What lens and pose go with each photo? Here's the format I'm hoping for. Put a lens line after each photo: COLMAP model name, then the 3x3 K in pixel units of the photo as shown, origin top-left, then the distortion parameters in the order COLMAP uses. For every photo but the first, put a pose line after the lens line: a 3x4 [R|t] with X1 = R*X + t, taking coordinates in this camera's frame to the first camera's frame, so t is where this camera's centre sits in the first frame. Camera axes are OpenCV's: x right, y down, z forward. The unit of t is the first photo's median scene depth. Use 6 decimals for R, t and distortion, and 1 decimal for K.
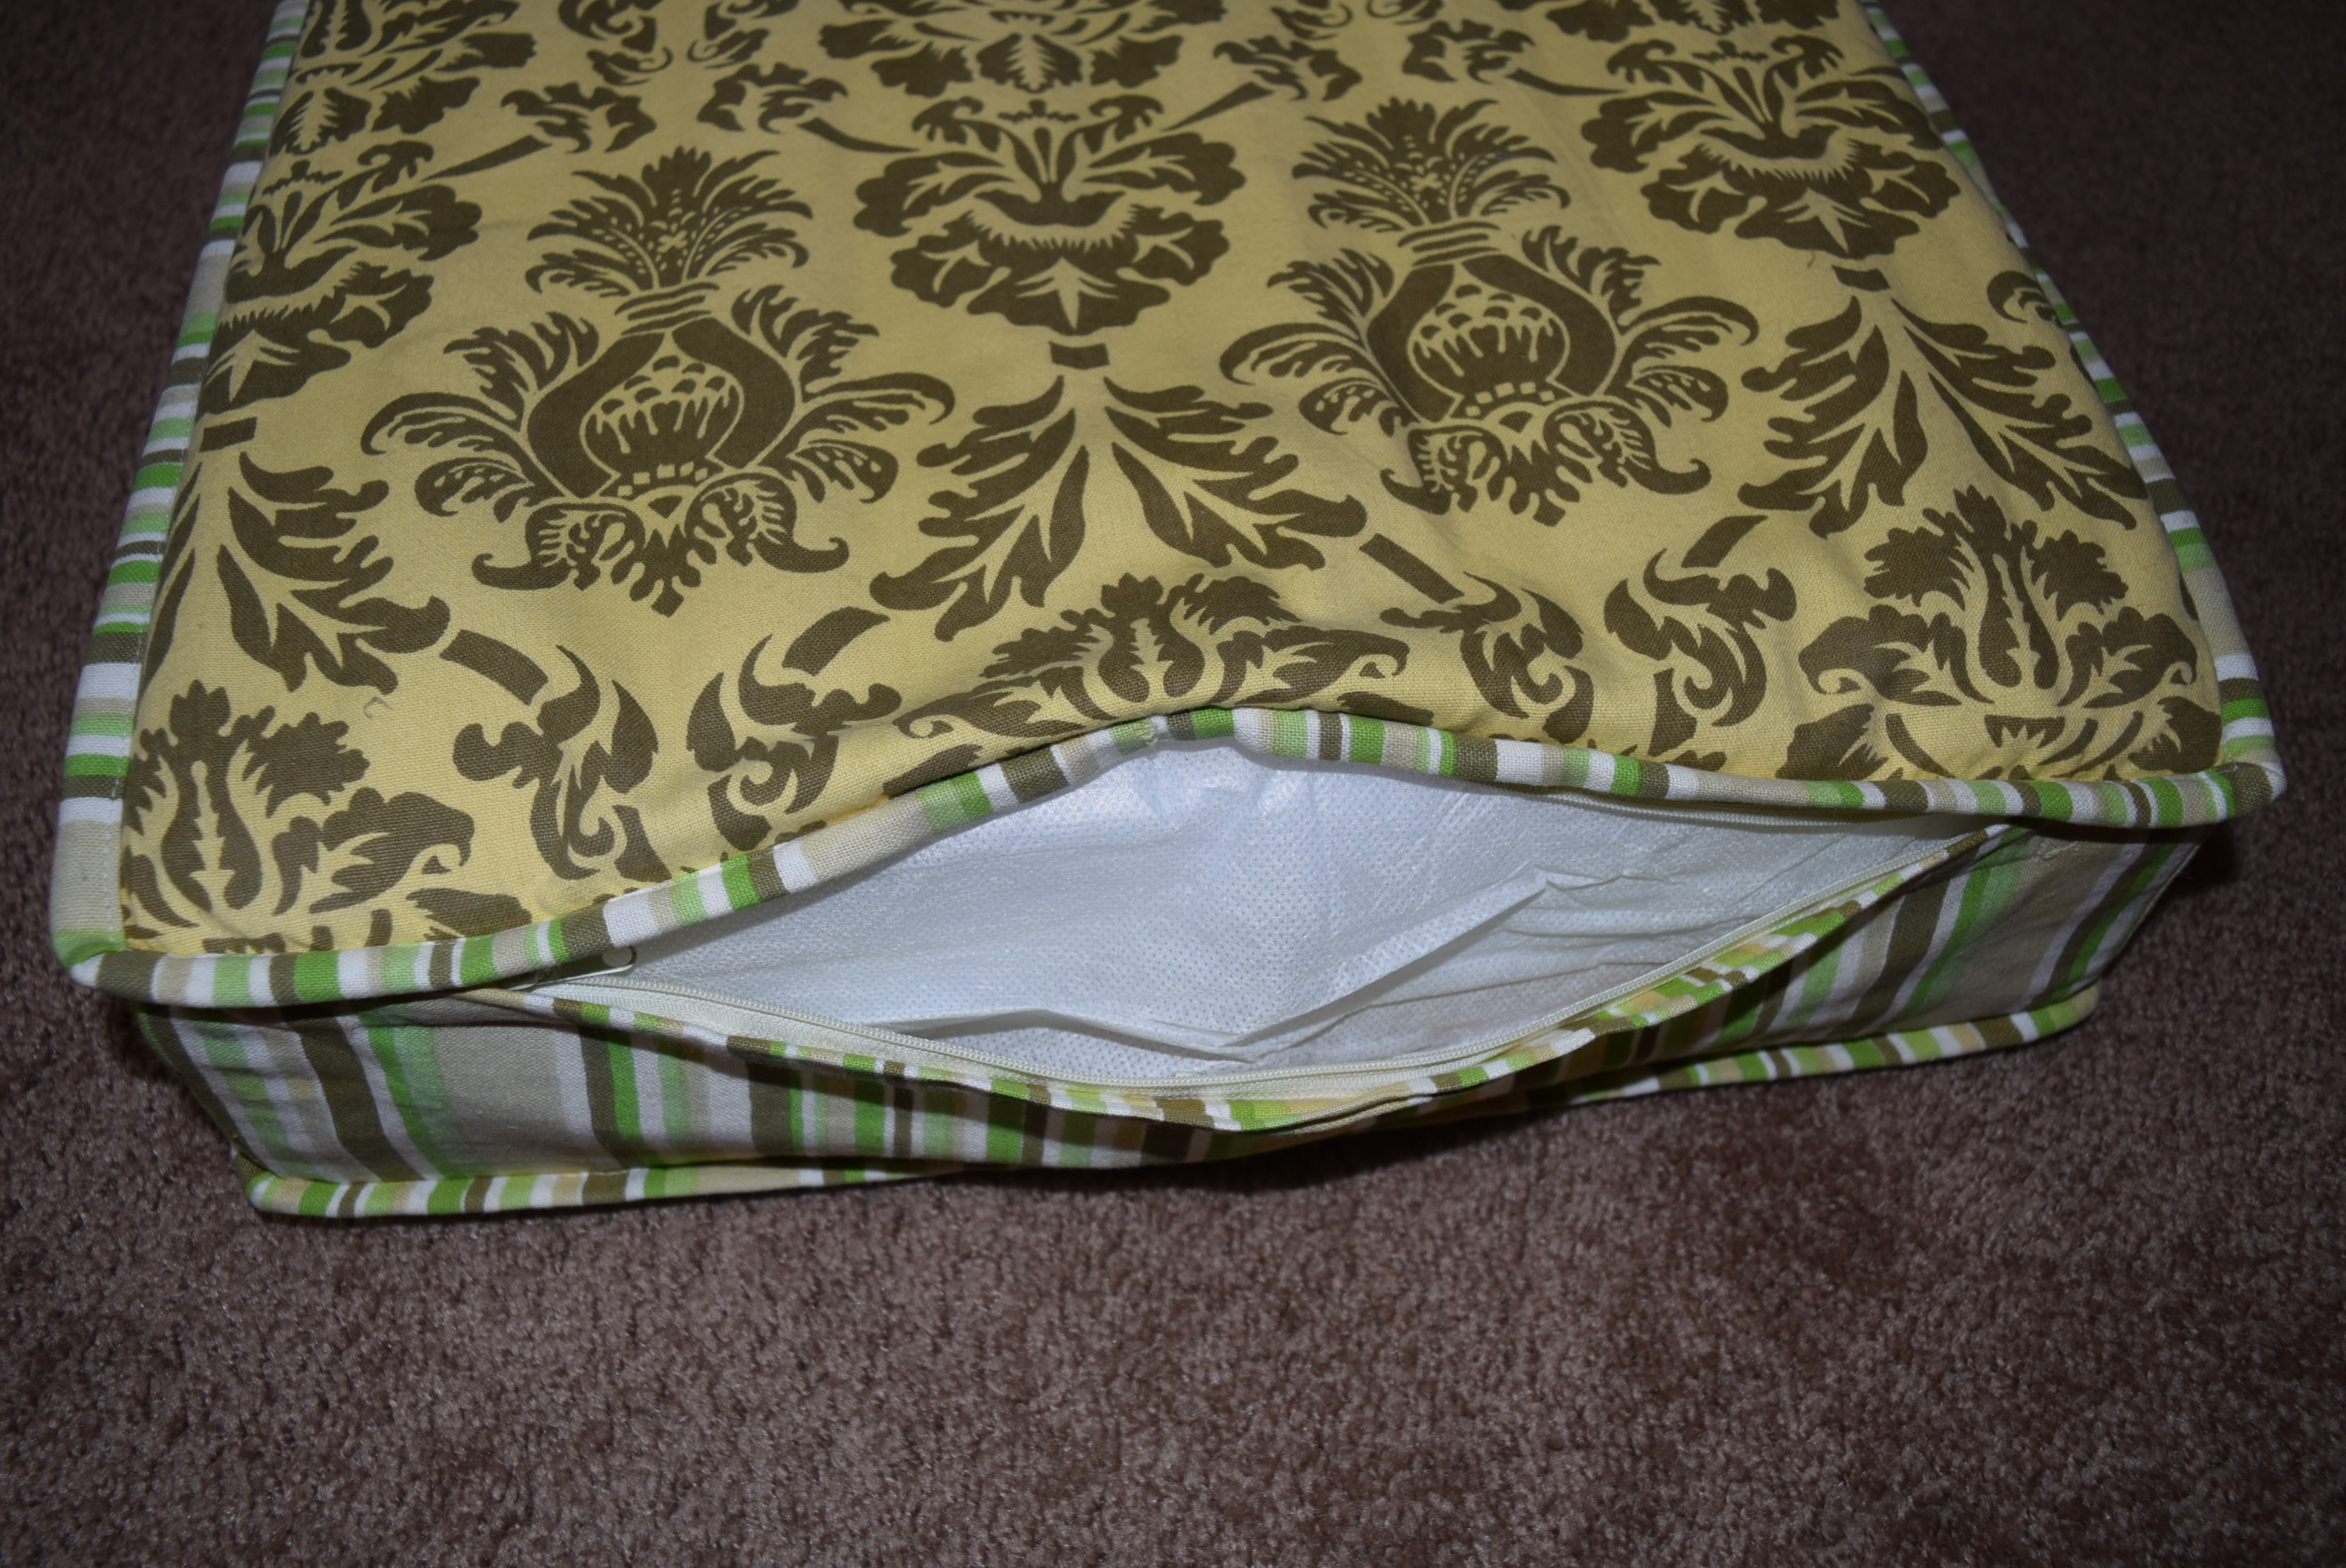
lens RADIAL K [[1900.1, 0, 1173.0], [0, 1900.1, 784.0], [0, 0, 1]] dist [0.003053, 0.016059]
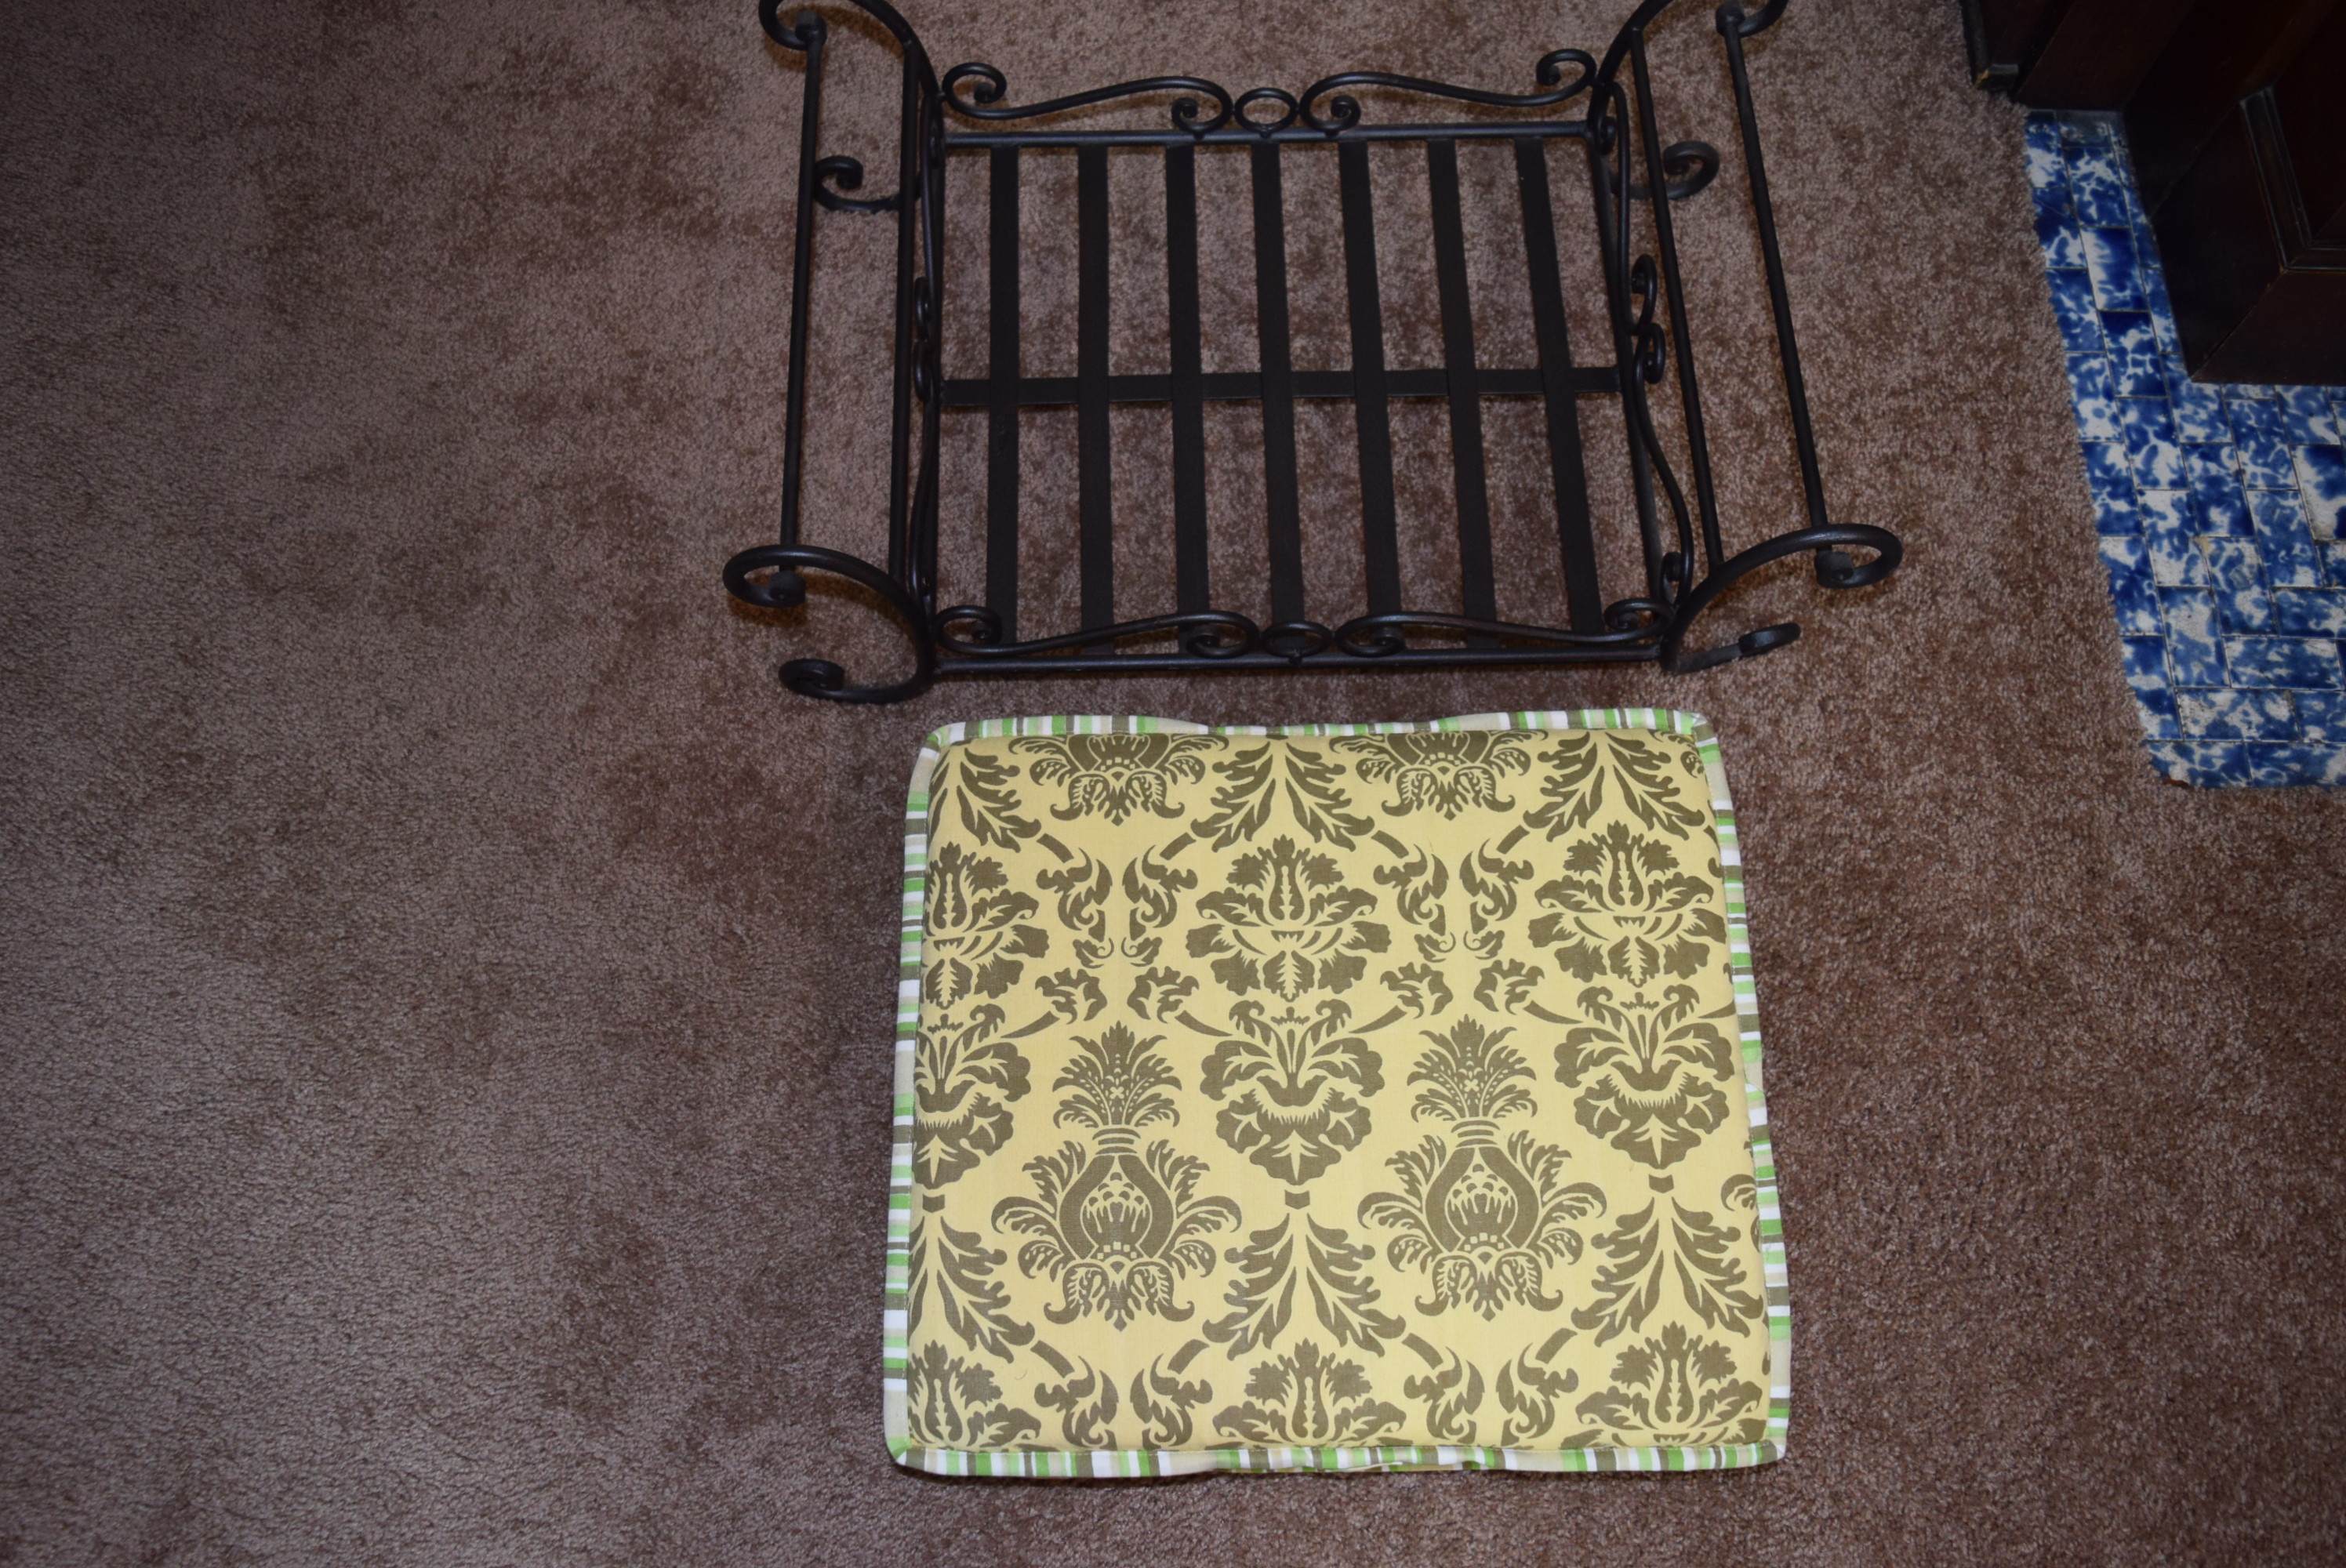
lens RADIAL K [[1900.1, 0, 1173.0], [0, 1900.1, 784.0], [0, 0, 1]] dist [0.003053, 0.016059]
pose [[0.992092, 0.112033, -0.056589, -0.118264], [-0.090228, 0.949998, 0.298936, -1.298854], [0.087250, -0.291466, 0.952594, -0.979204]]
